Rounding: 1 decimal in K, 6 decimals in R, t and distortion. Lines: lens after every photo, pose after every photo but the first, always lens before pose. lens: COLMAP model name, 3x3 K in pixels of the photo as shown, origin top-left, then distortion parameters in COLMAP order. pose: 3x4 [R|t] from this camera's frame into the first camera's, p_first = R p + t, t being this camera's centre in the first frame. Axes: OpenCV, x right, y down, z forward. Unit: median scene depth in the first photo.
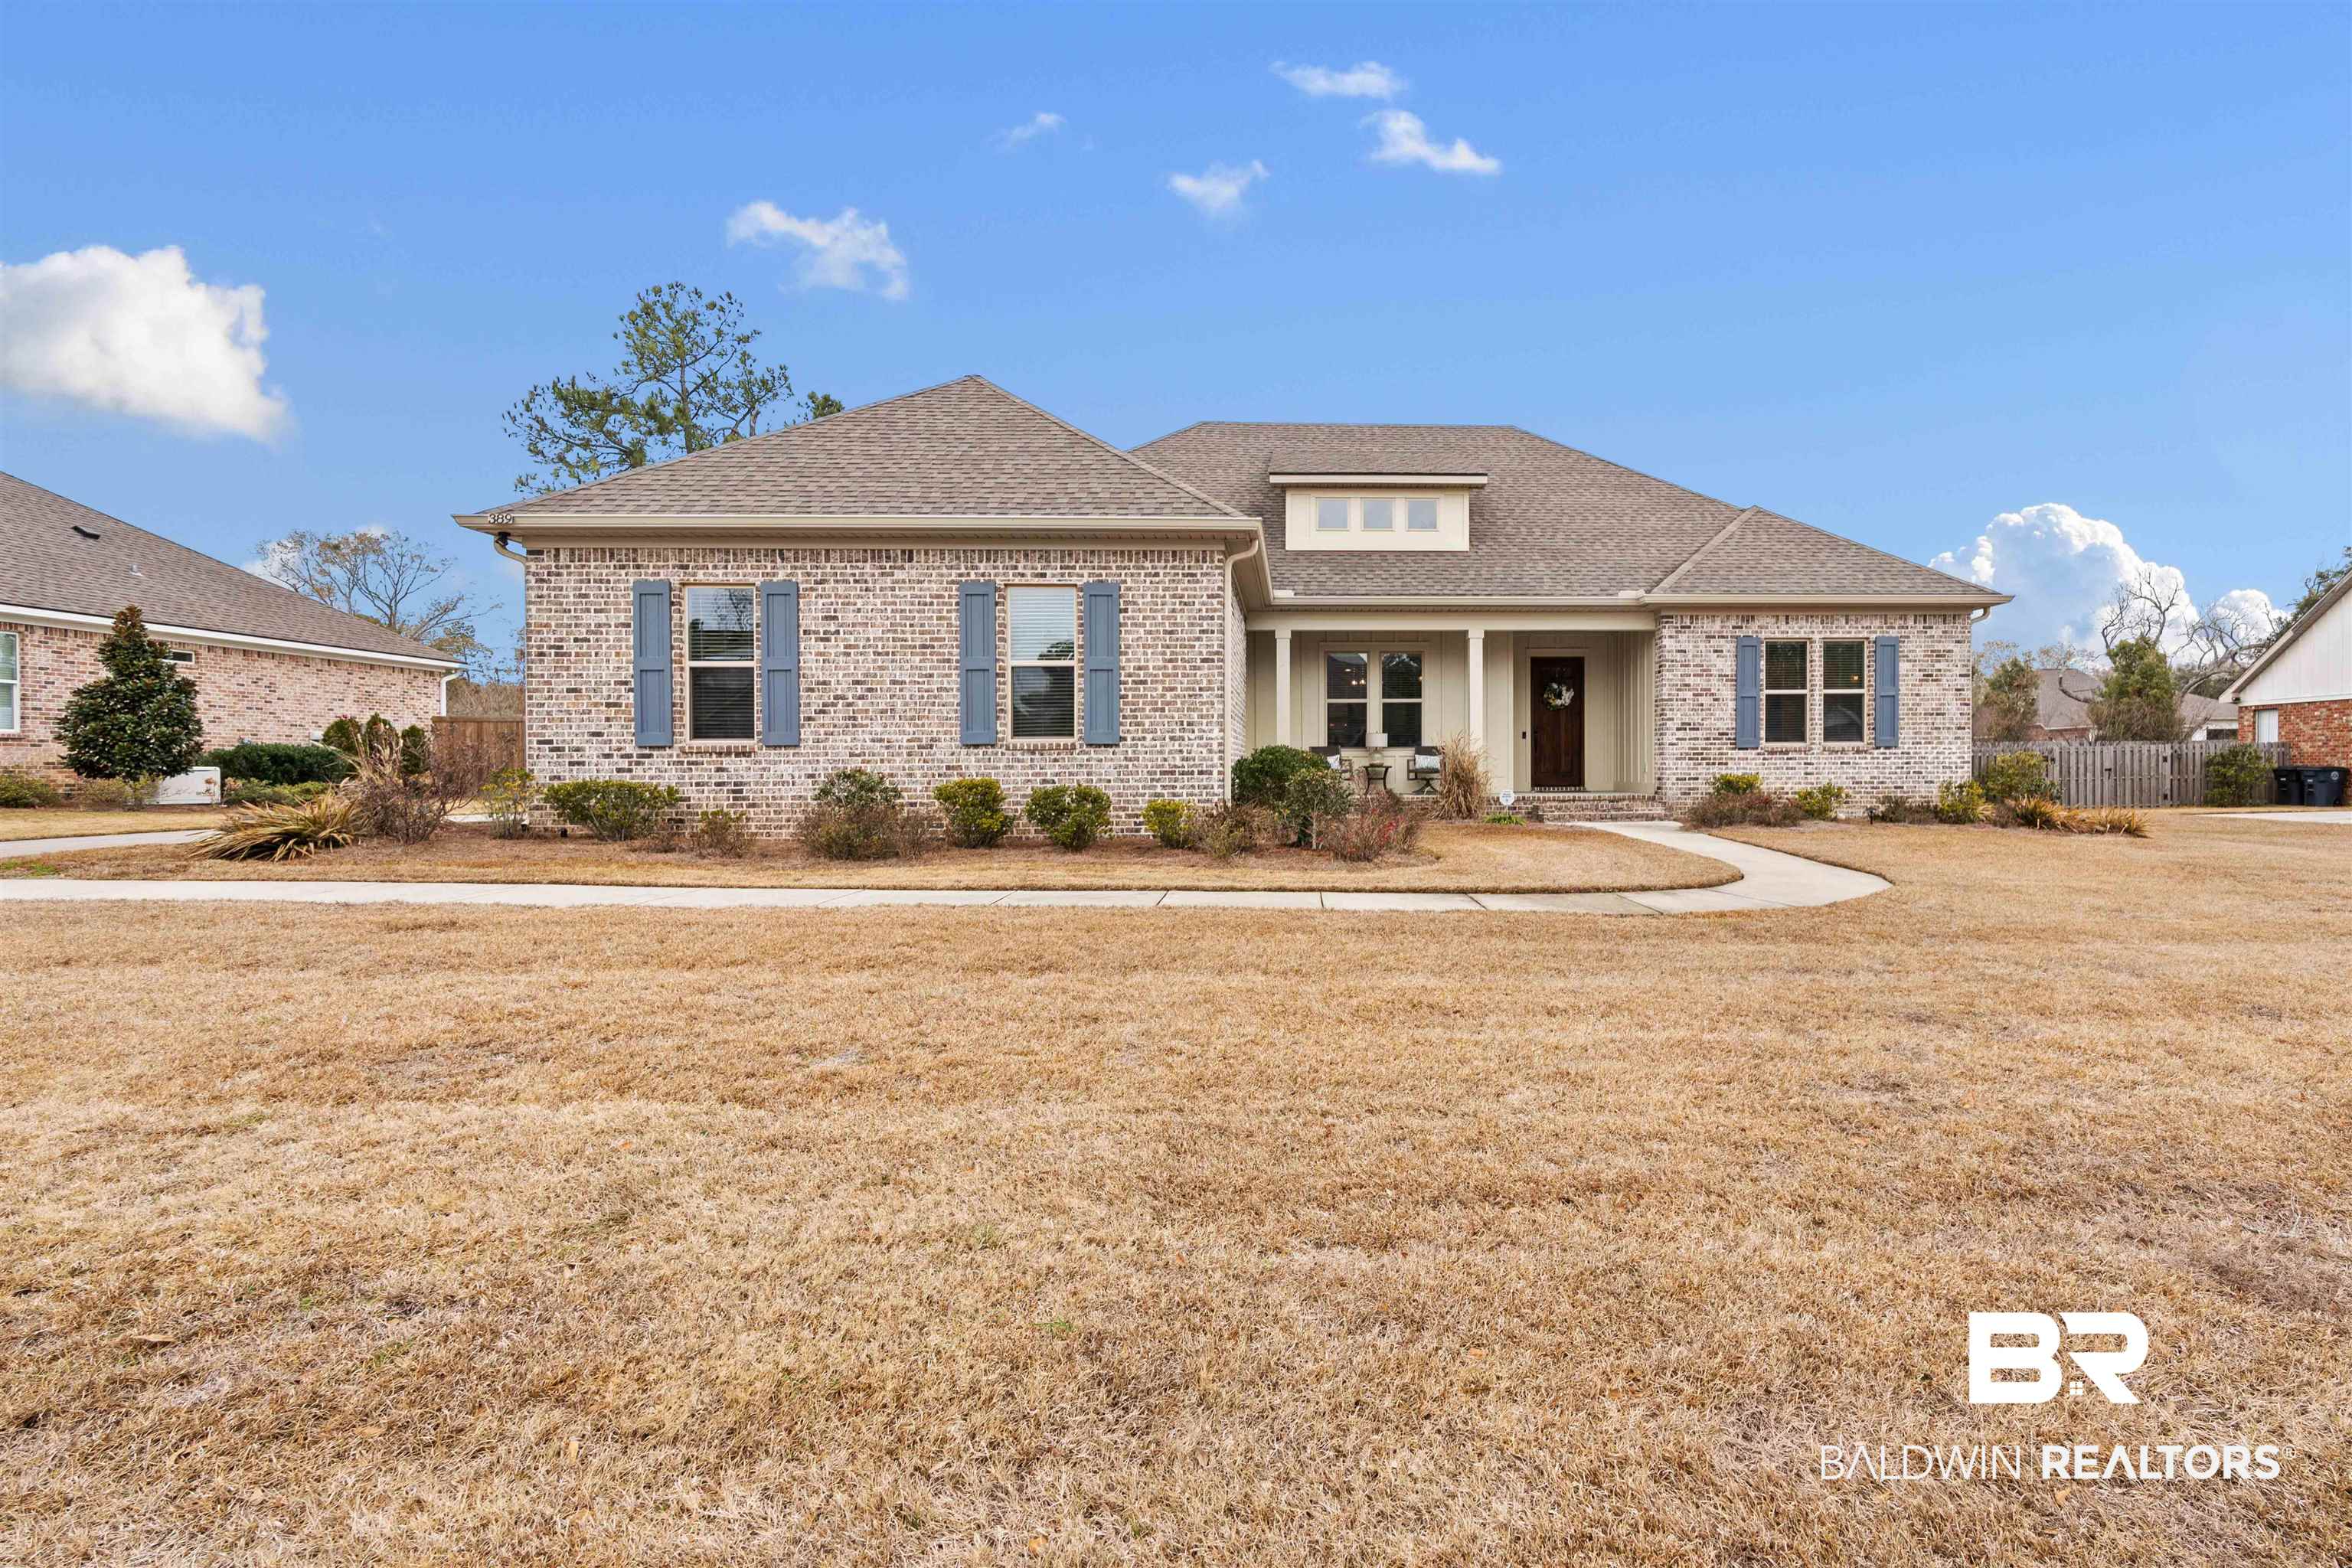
lens RADIAL K [[1024.5, 0, 1173.8], [0, 1024.5, 784.7], [0, 0, 1]] dist [-0.007439, 0.000580]
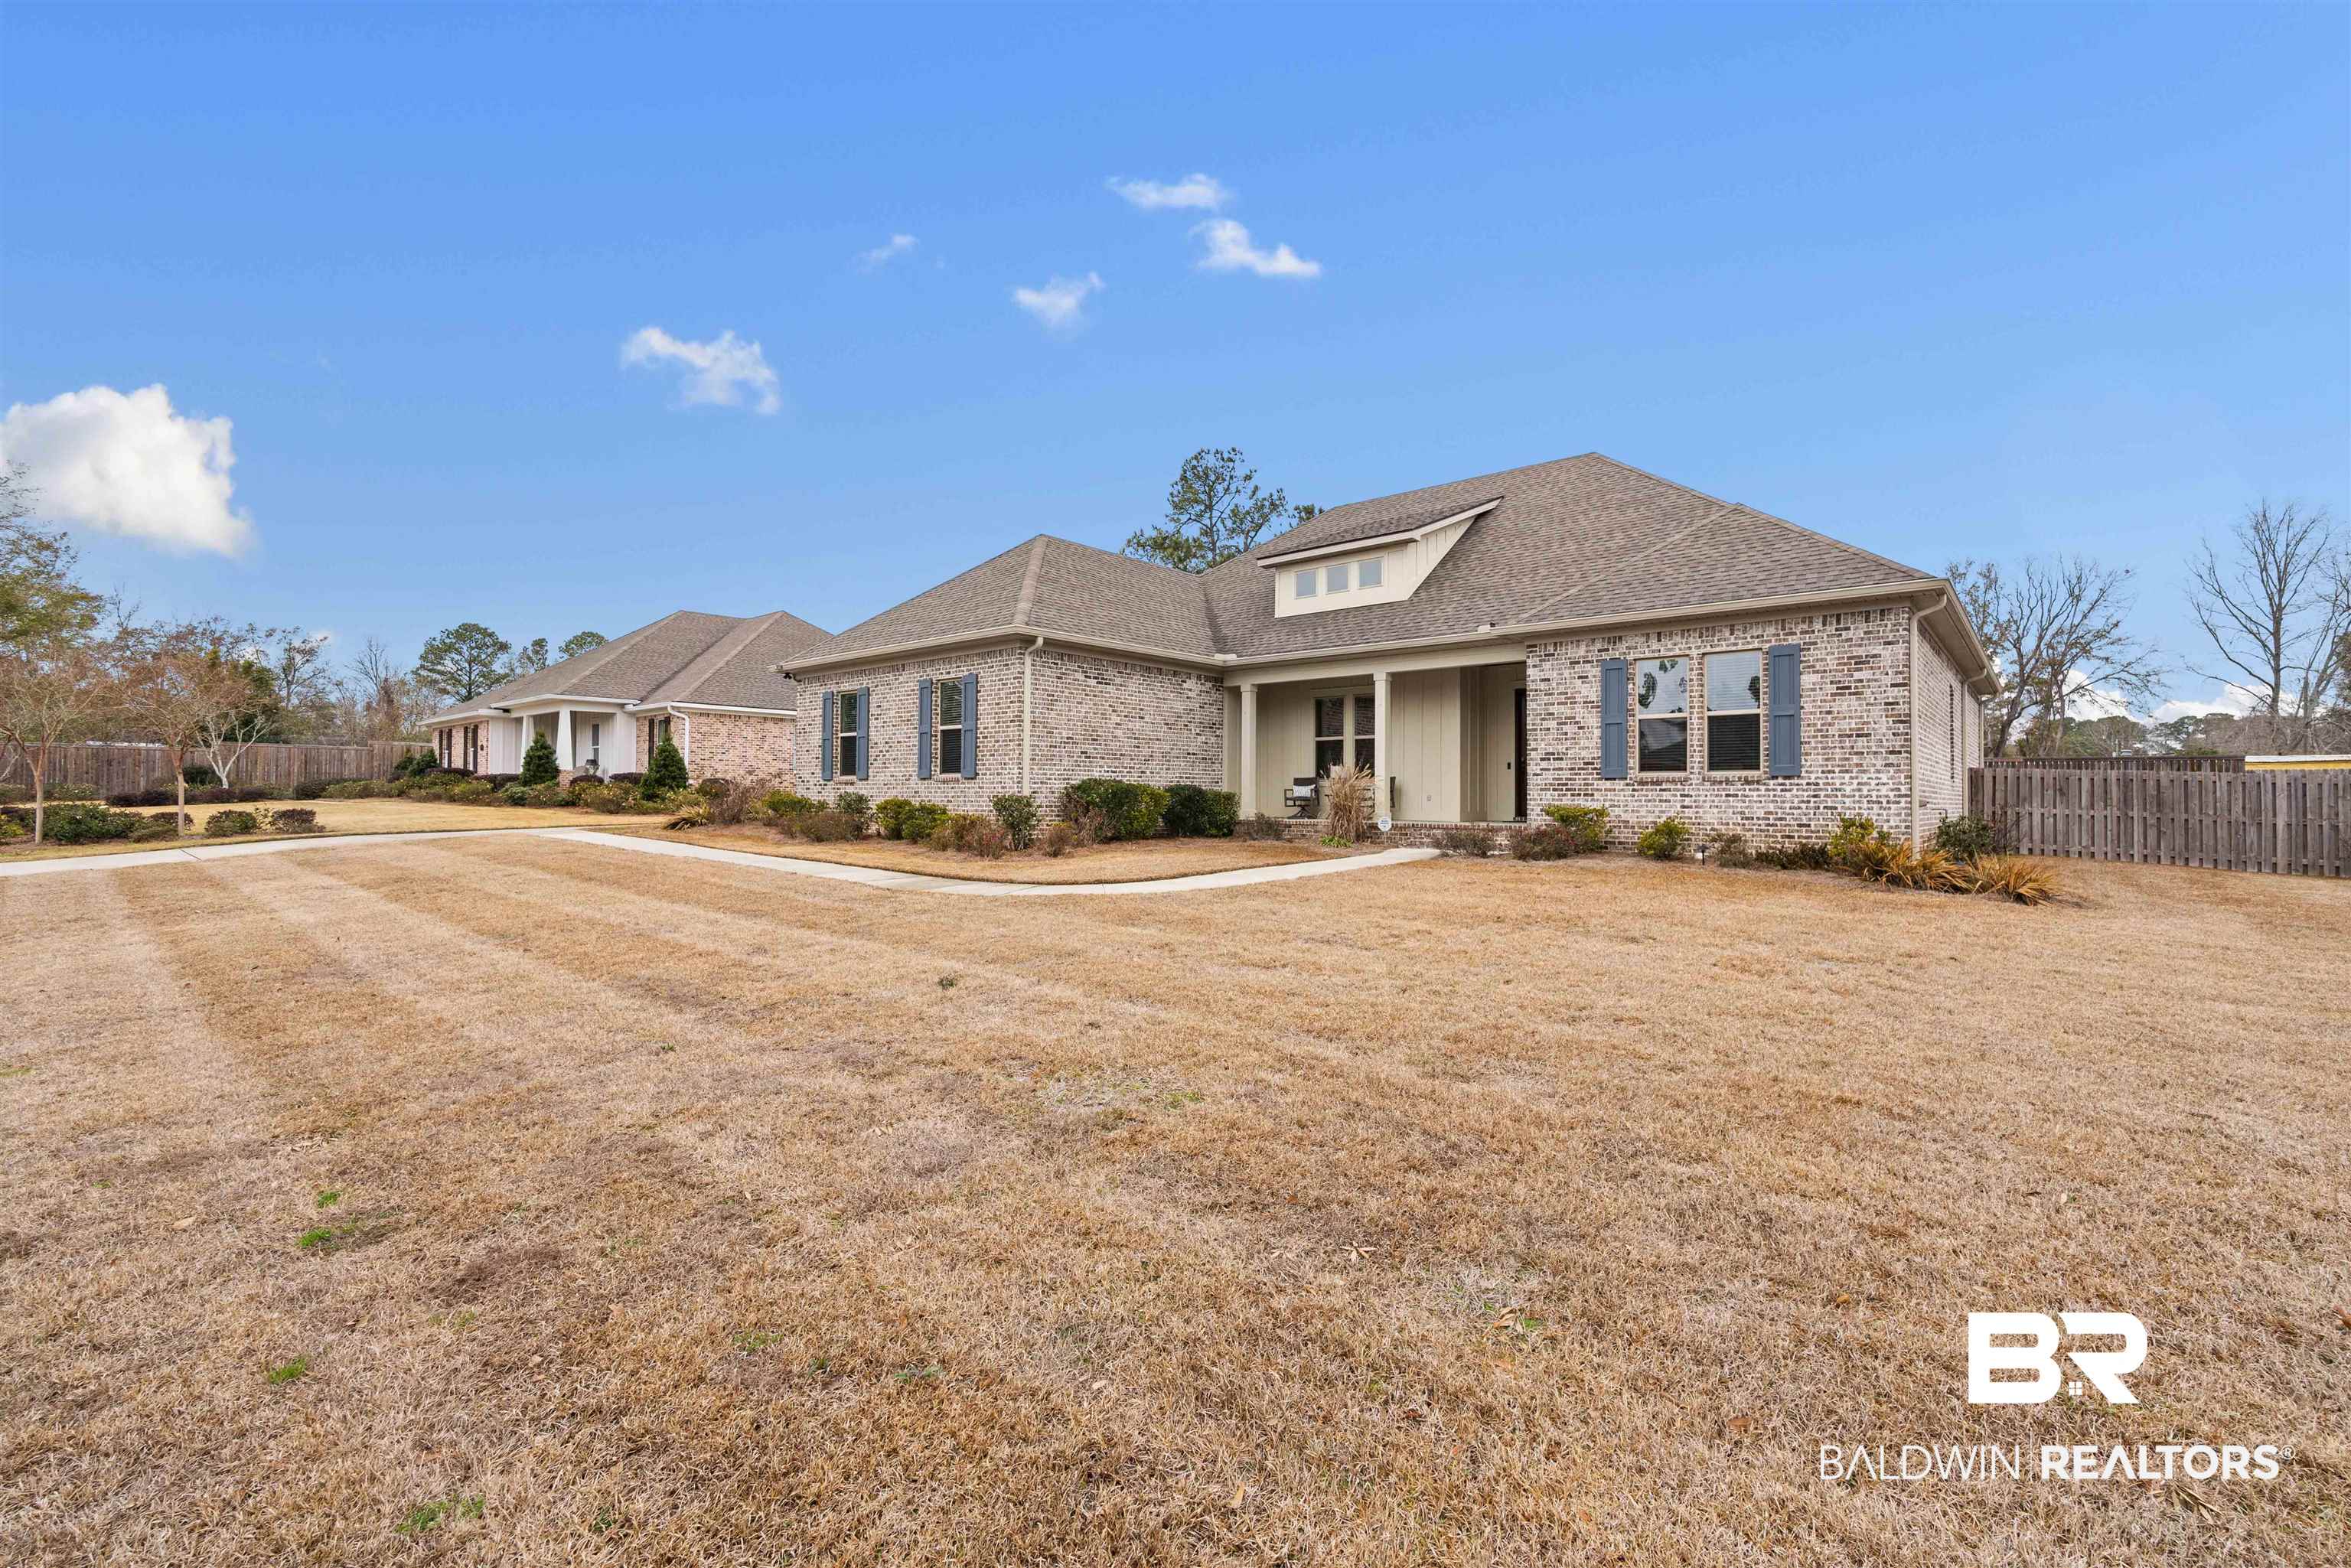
lens RADIAL K [[856.9, 0, 1142.2], [0, 856.9, 774.0], [0, 0, 1]] dist [0.003401, 0.000026]
pose [[0.772190, -0.004991, -0.635373, 0.721947], [-0.017271, 0.999435, -0.028840, -0.009729], [0.635158, 0.033244, 0.771667, 0.121765]]
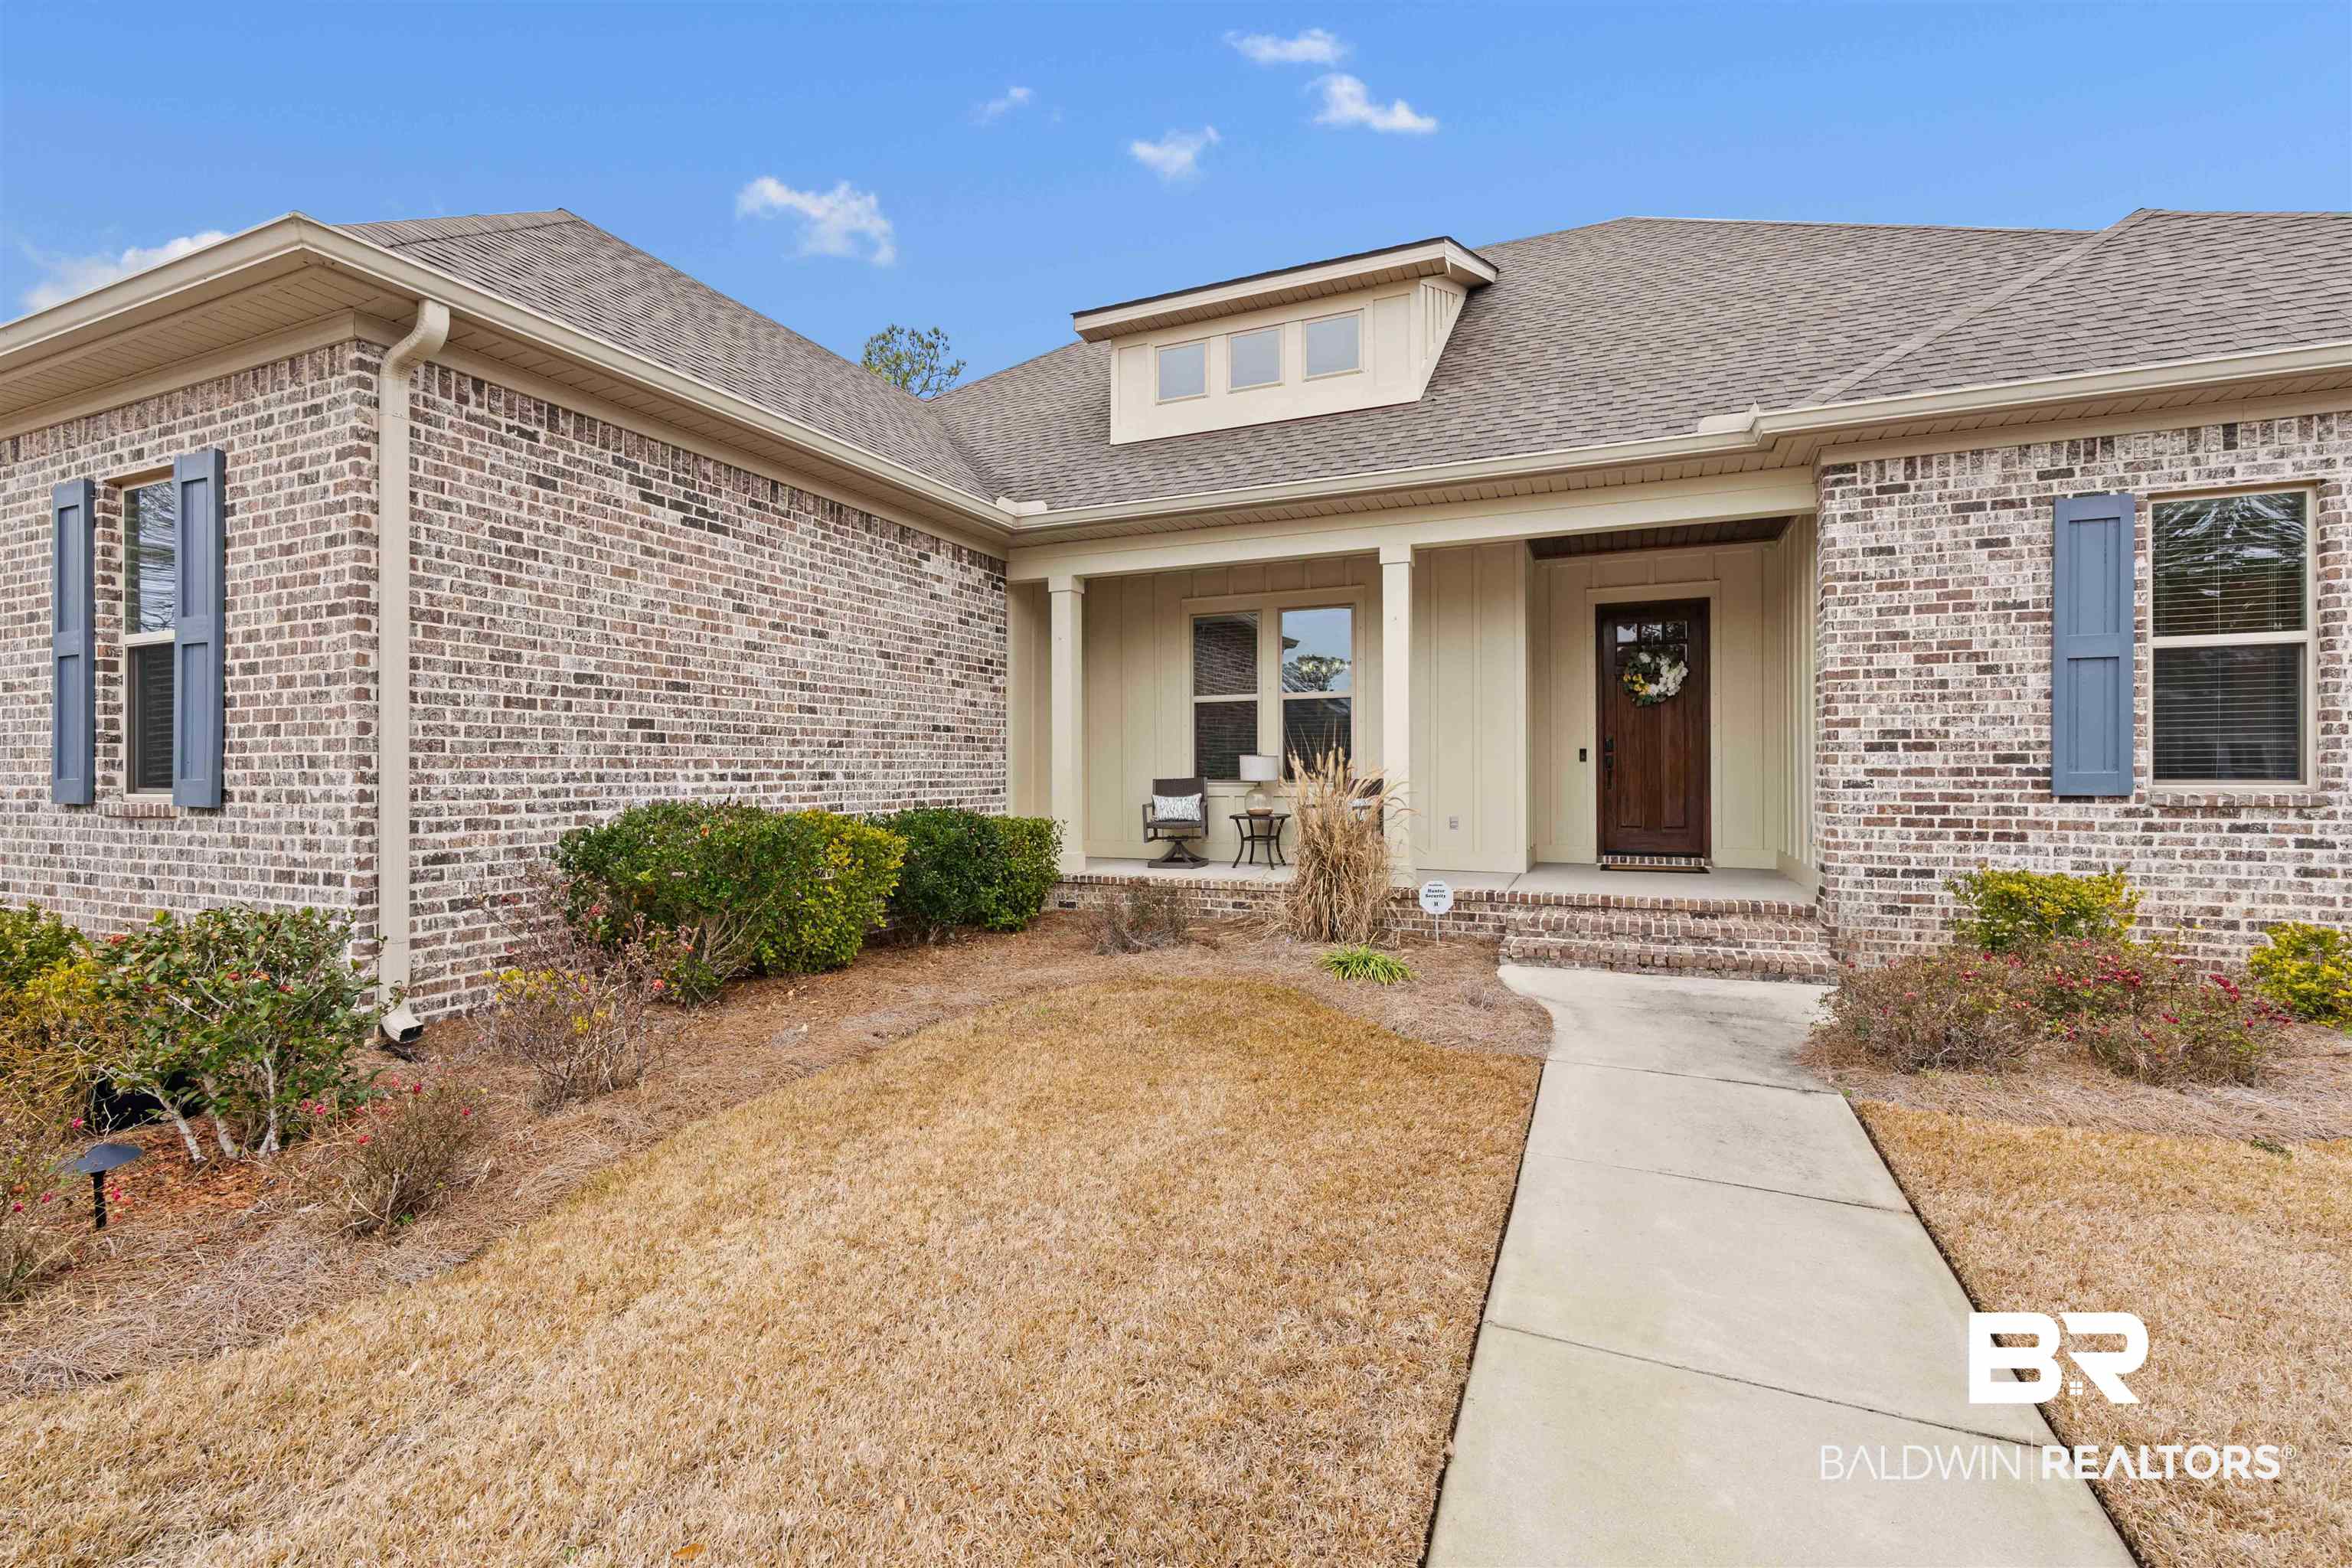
lens RADIAL K [[941.9, 0, 1143.9], [0, 941.9, 774.6], [0, 0, 1]] dist [-0.007198, 0.000270]
pose [[0.939476, 0.000979, -0.342613, 0.353228], [-0.003890, 0.999962, -0.007807, -0.039746], [0.342592, 0.008668, 0.939444, 0.561779]]
